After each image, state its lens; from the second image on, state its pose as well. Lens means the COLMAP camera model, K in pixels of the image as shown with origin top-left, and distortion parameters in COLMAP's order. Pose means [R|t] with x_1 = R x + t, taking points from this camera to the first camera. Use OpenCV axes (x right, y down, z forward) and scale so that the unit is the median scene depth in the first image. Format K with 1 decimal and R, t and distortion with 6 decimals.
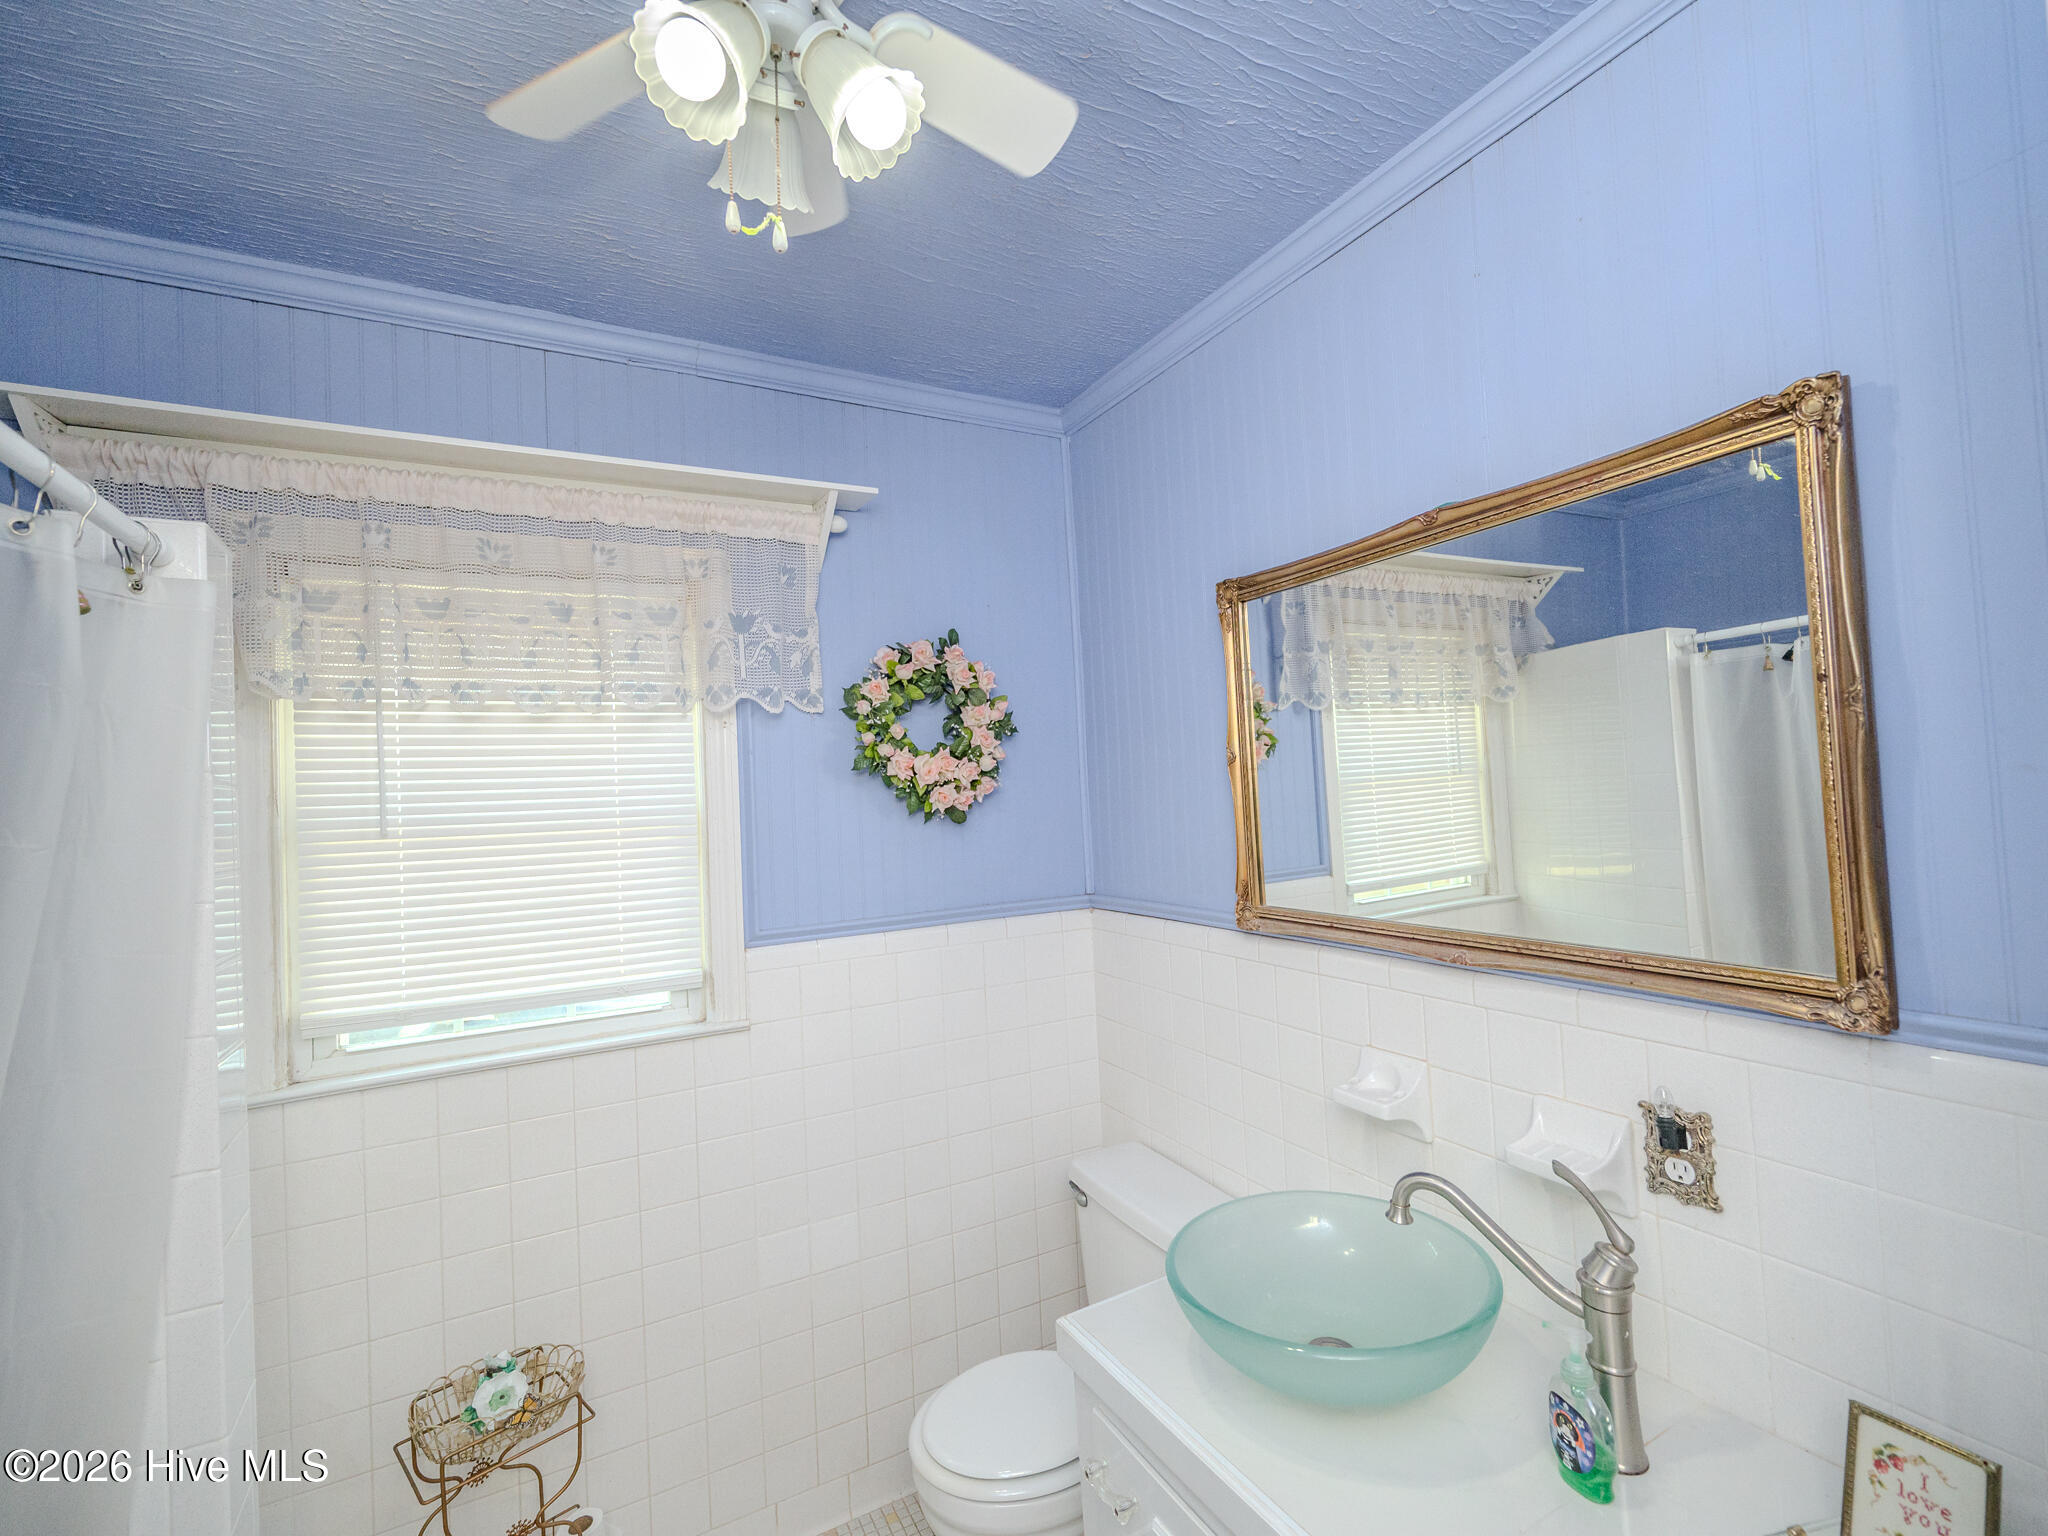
lens RADIAL K [[916.9, 0, 997.5], [0, 916.9, 773.0], [0, 0, 1]] dist [-0.003778, -0.000301]
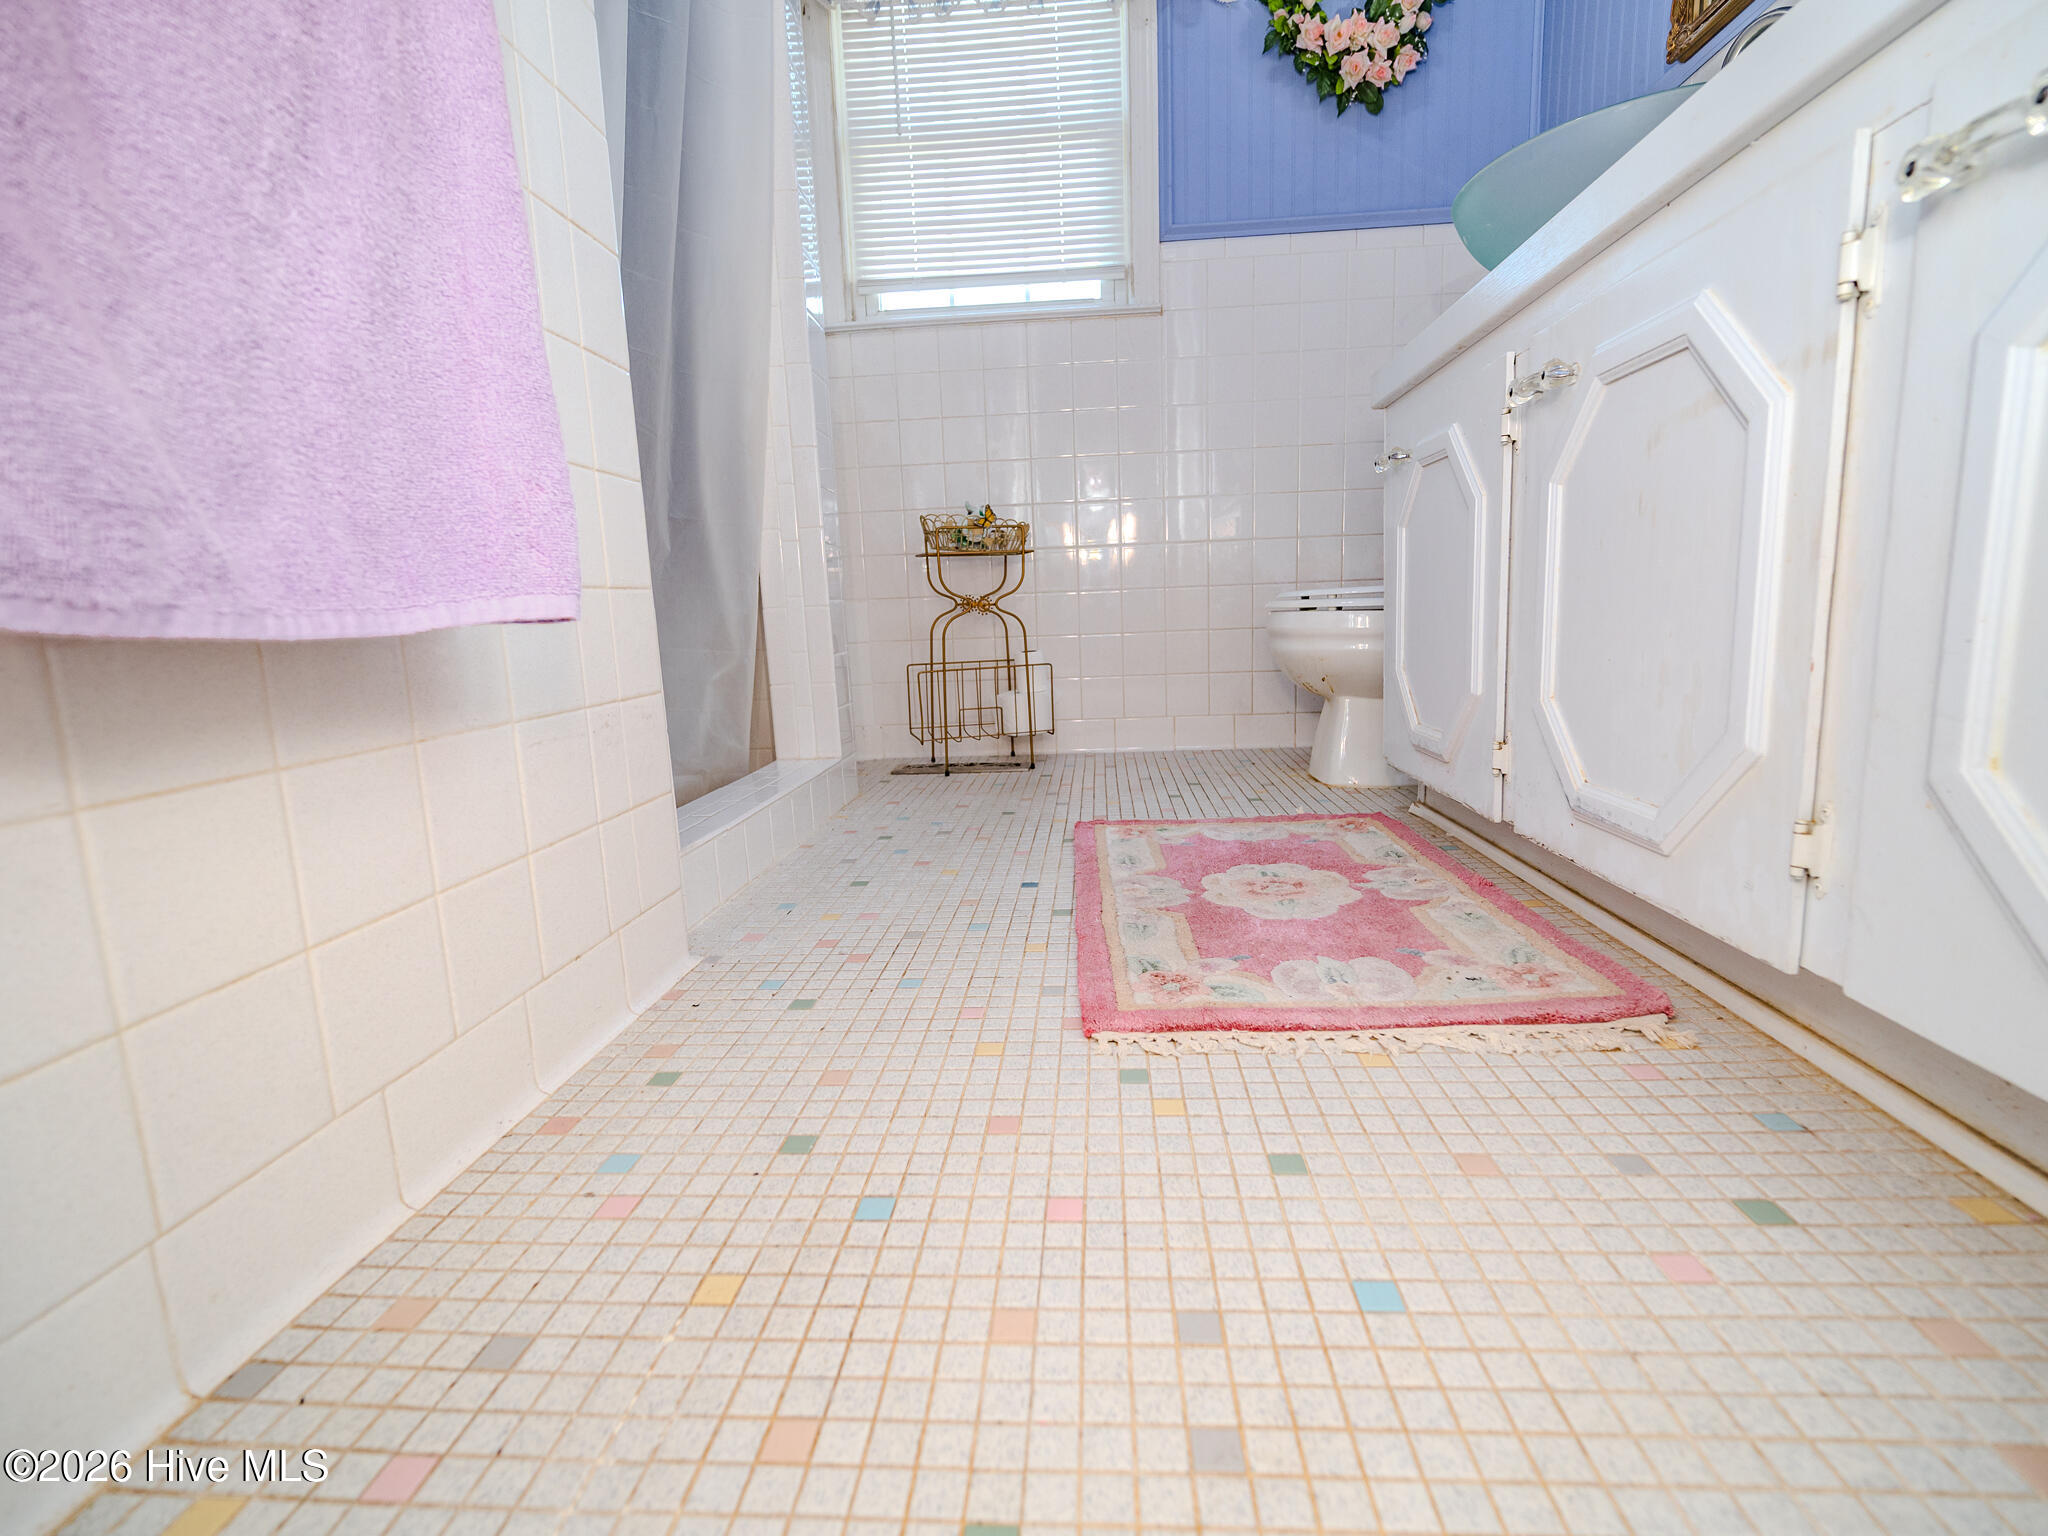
lens RADIAL K [[916.9, 0, 997.5], [0, 916.9, 773.0], [0, 0, 1]] dist [-0.003778, -0.000301]
pose [[0.845491, 0.102153, -0.524128, 0.219218], [0.018467, 0.975351, 0.219887, 0.566580], [0.533671, -0.195591, 0.822763, -0.191547]]
